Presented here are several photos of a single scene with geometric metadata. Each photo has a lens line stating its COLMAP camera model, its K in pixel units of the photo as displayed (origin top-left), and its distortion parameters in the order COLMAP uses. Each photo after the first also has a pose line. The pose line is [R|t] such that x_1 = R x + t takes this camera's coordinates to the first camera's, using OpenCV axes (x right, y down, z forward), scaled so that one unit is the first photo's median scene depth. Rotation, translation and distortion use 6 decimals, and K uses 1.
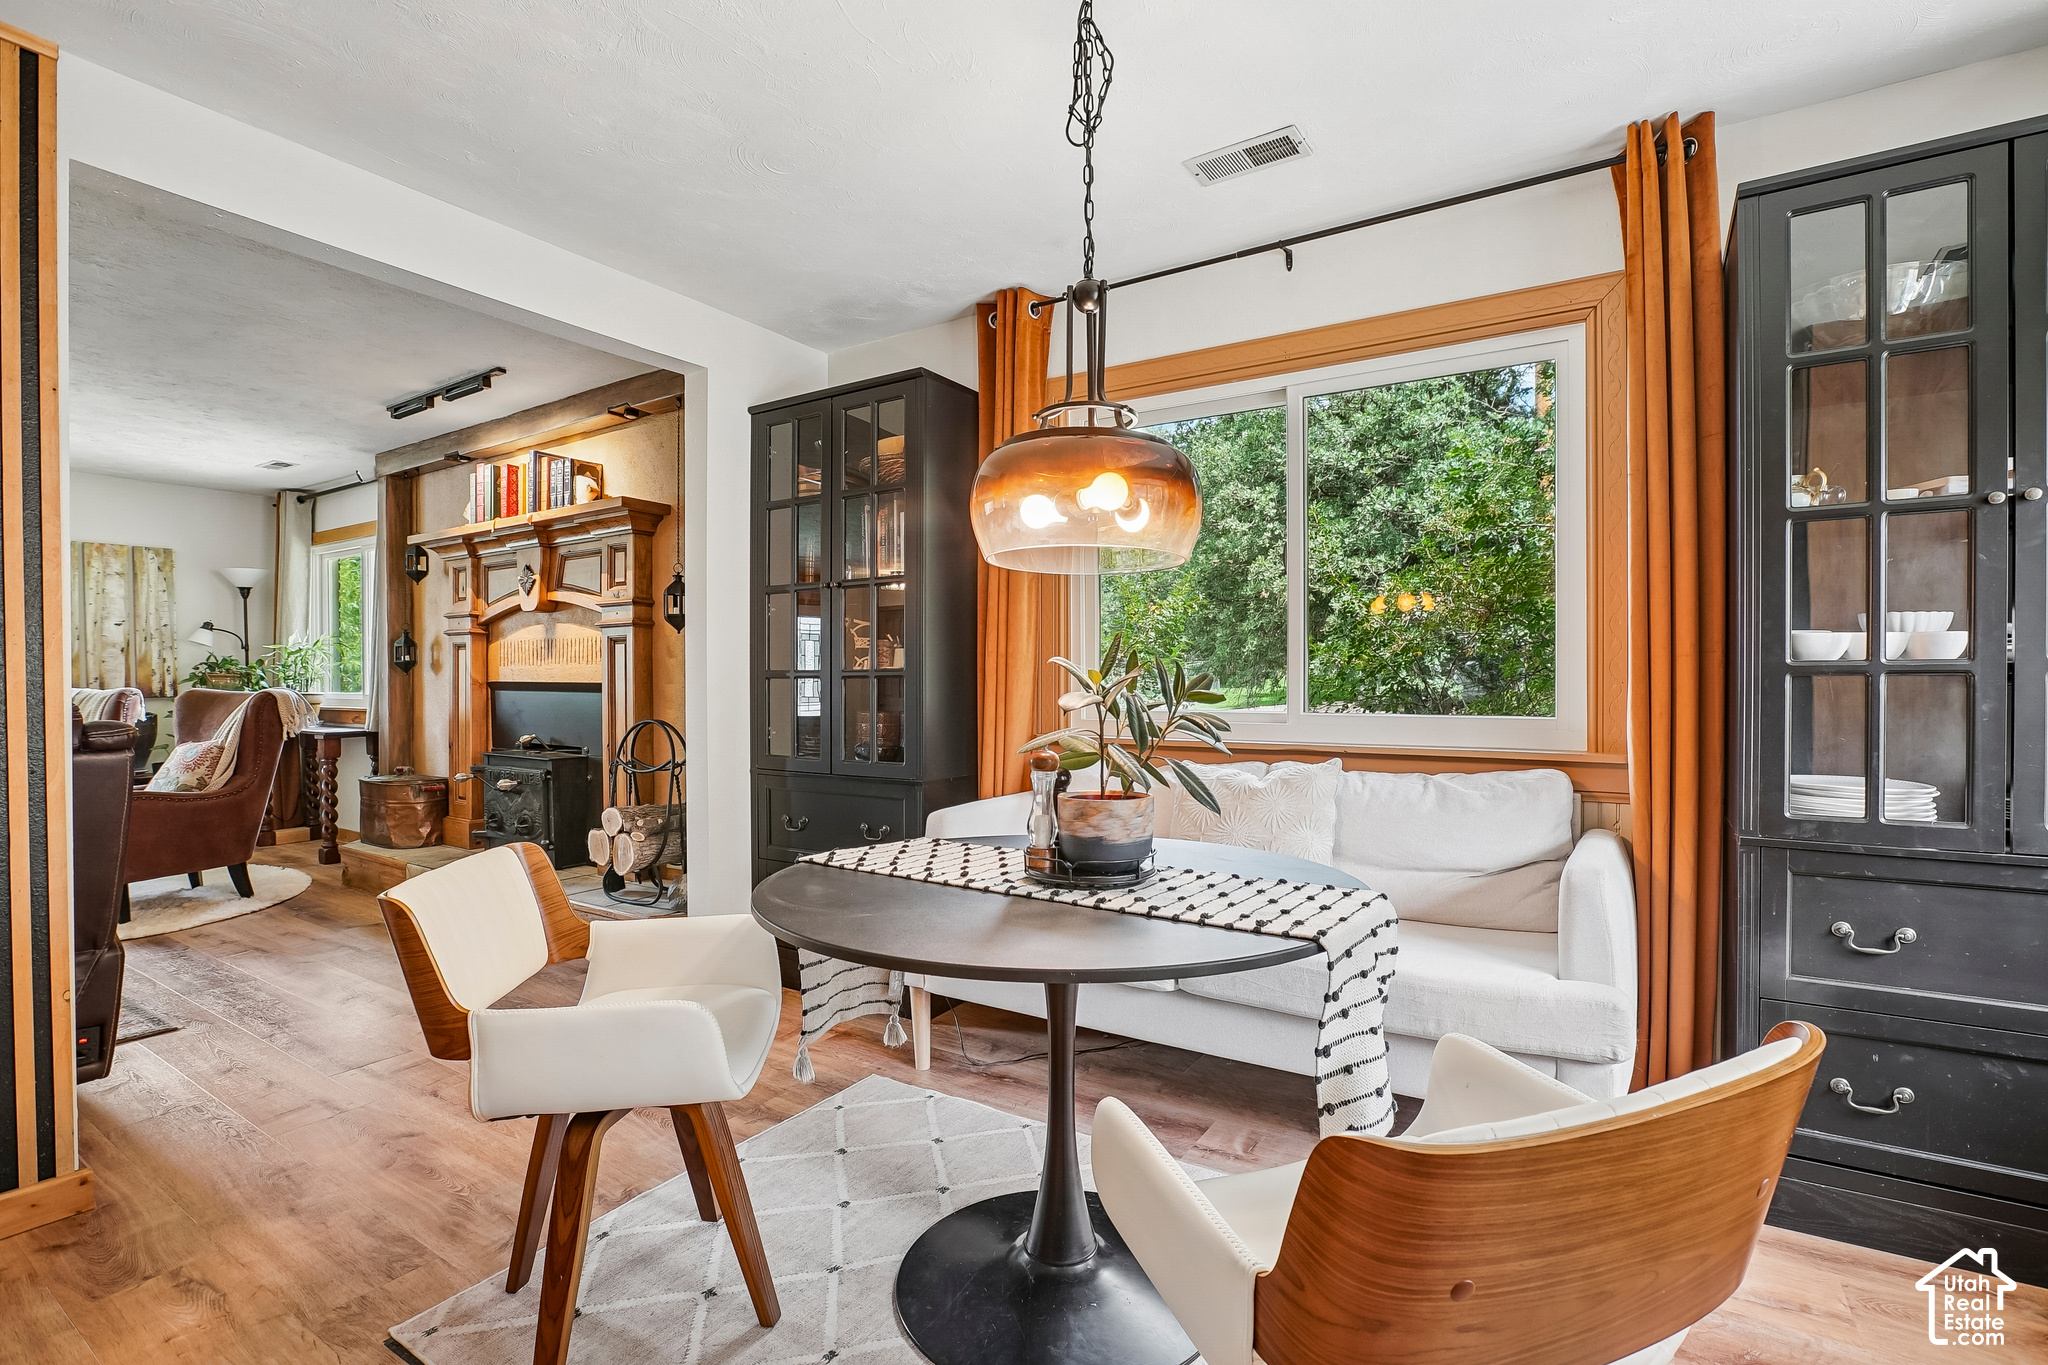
lens RADIAL K [[967.2, 0, 1071.6], [0, 967.2, 684.5], [0, 0, 1]] dist [-0.010611, 0.000273]
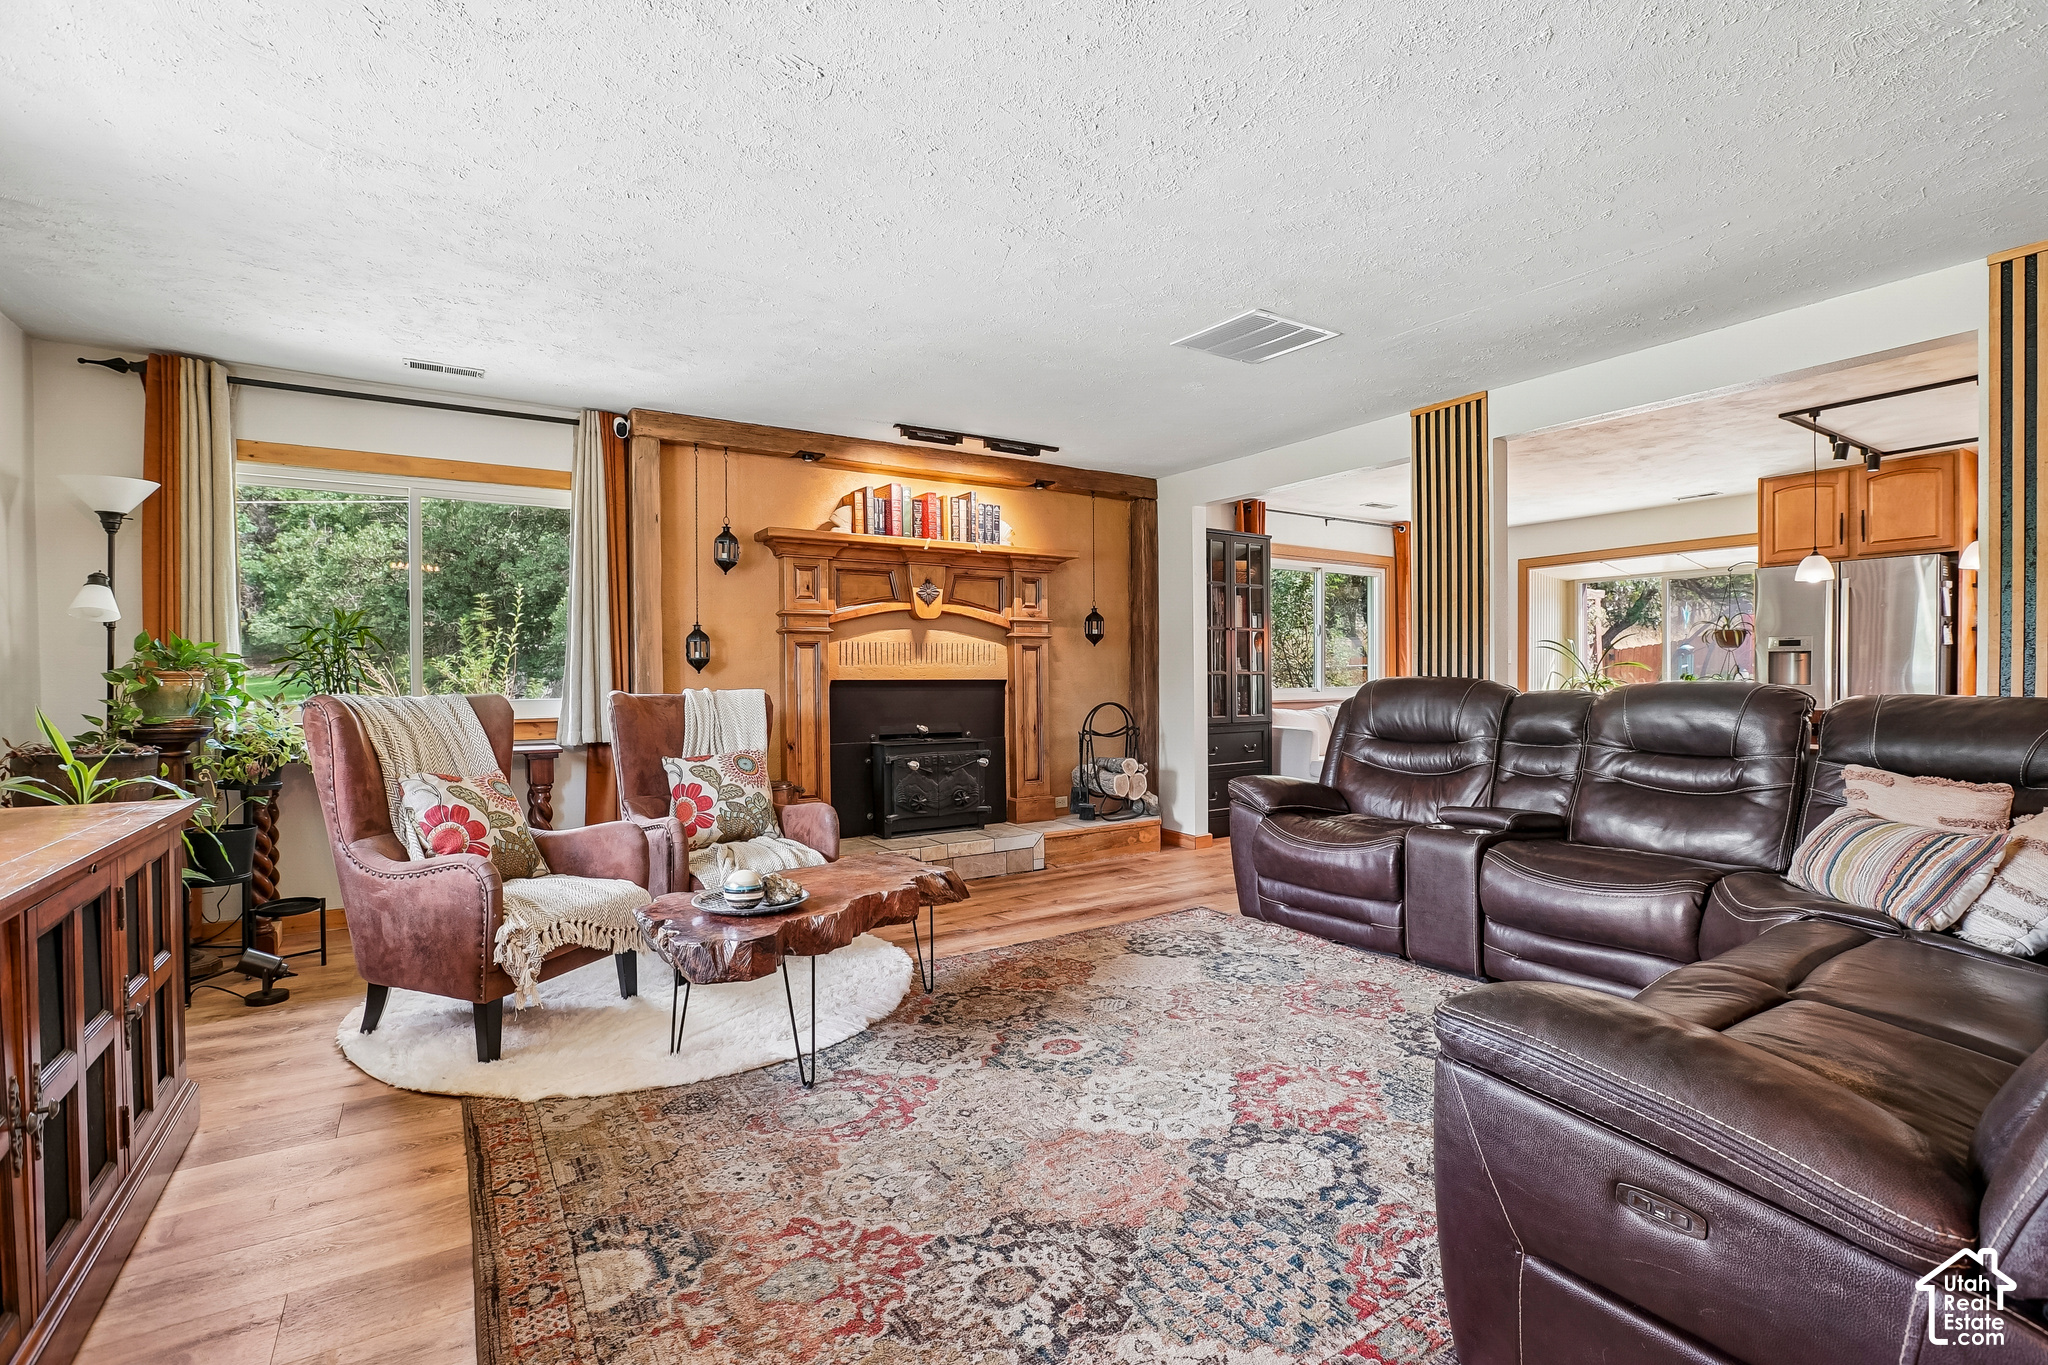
lens RADIAL K [[967.2, 0, 1033.2], [0, 967.2, 683.8], [0, 0, 1]] dist [-0.010611, 0.000273]
pose [[0.400151, -0.008619, 0.916409, -1.249356], [0.008530, 0.999947, 0.005680, -0.002240], [-0.916409, 0.005545, 0.400204, 0.323051]]
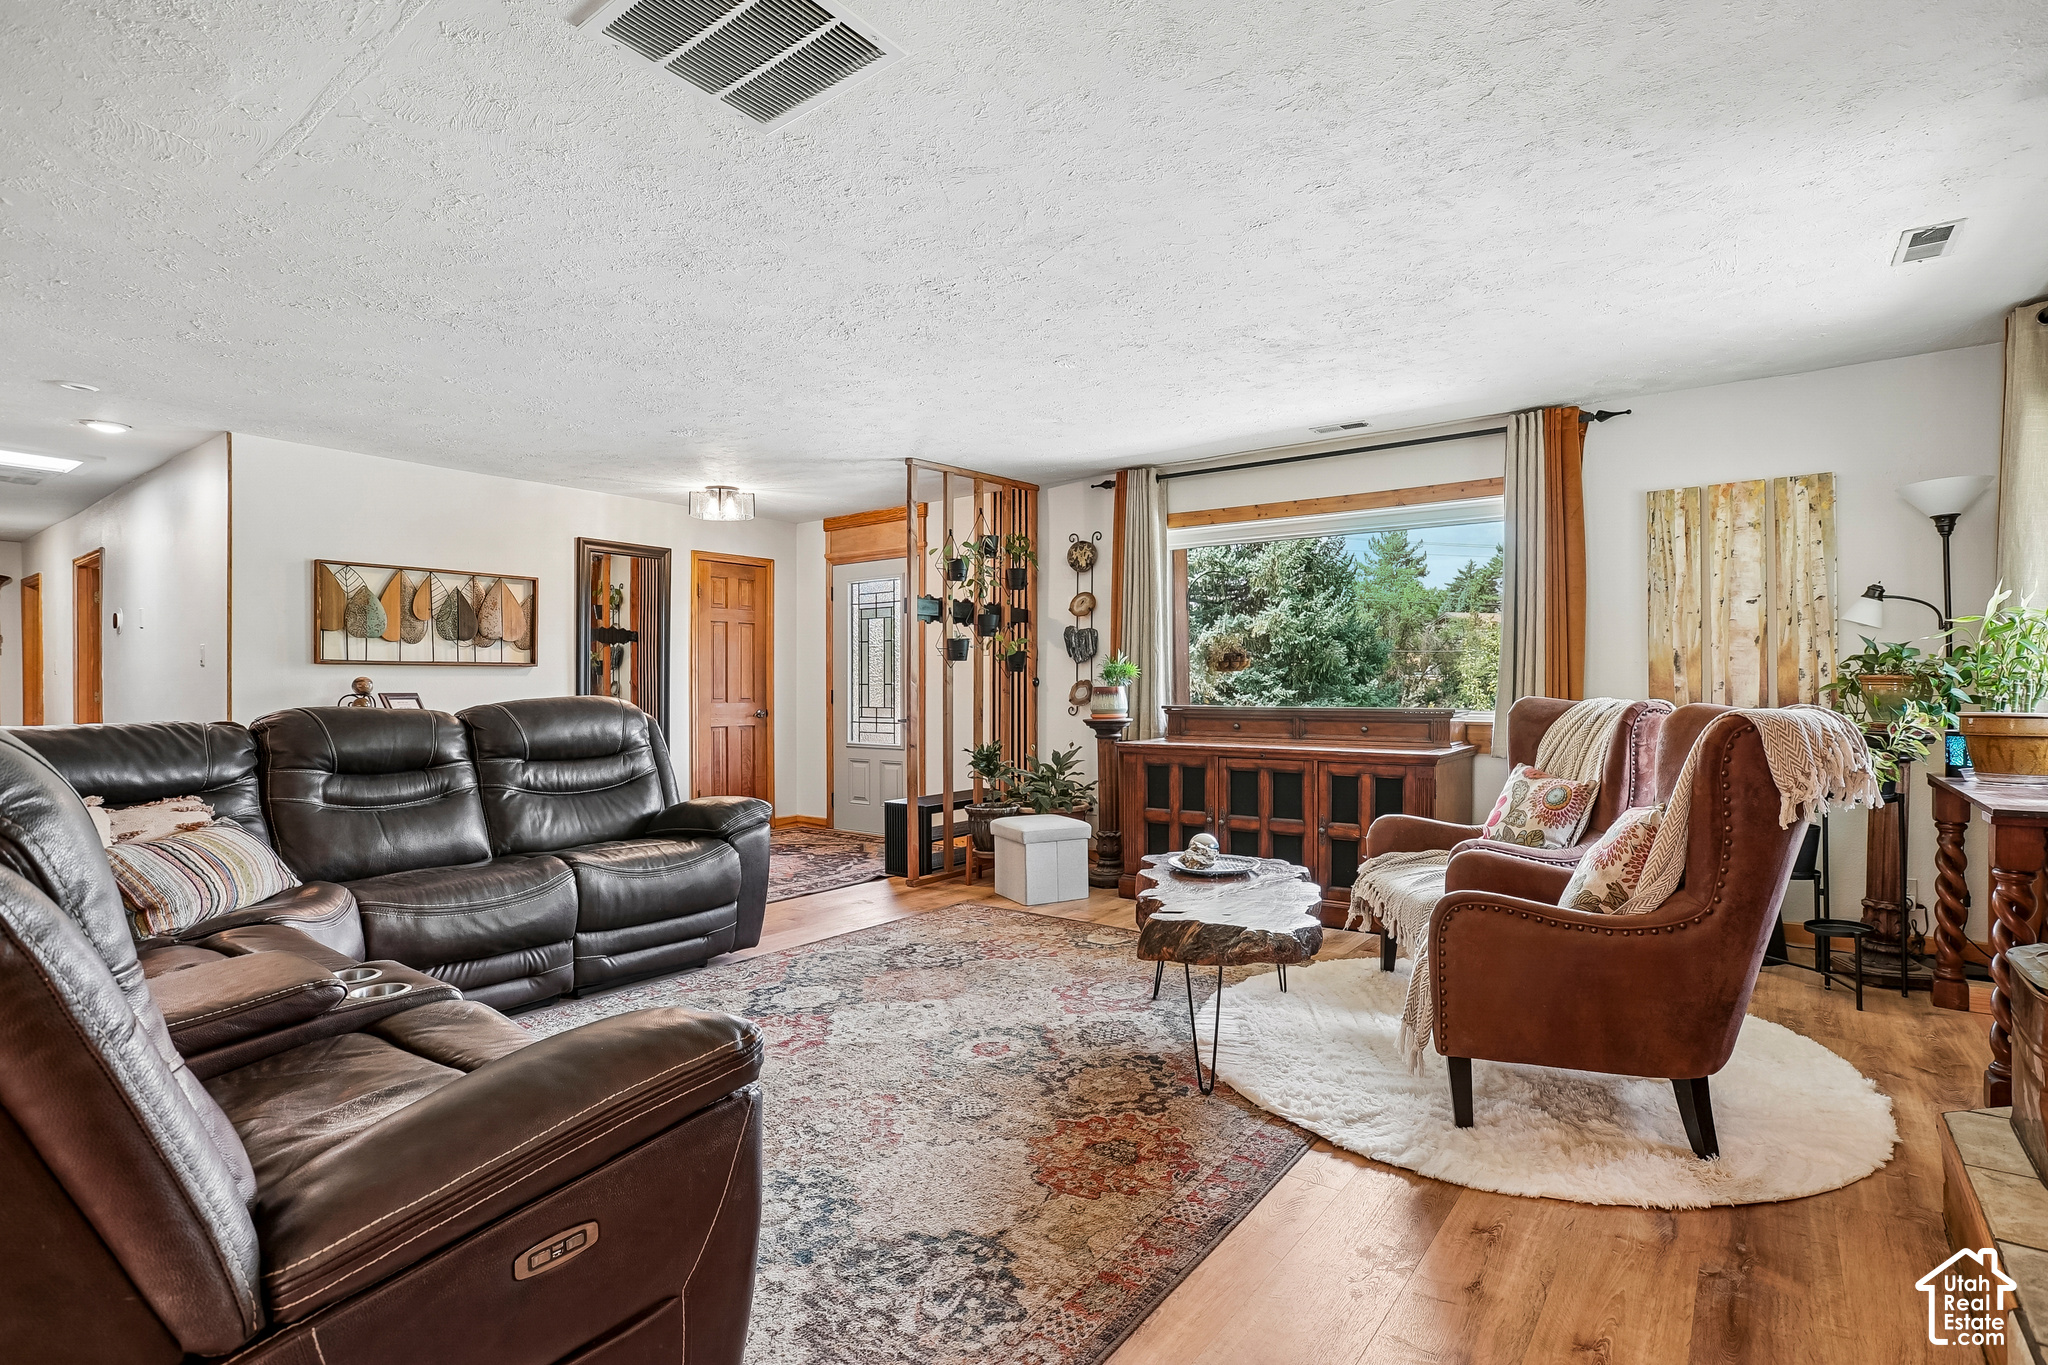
lens RADIAL K [[1001.4, 0, 1039.1], [0, 1001.4, 685.6], [0, 0, 1]] dist [-0.001448, -0.000080]
pose [[-0.057656, -0.001018, -0.998336, -0.284594], [-0.001430, 0.999999, -0.000937, -0.003631], [0.998335, 0.001373, -0.057657, 0.559795]]
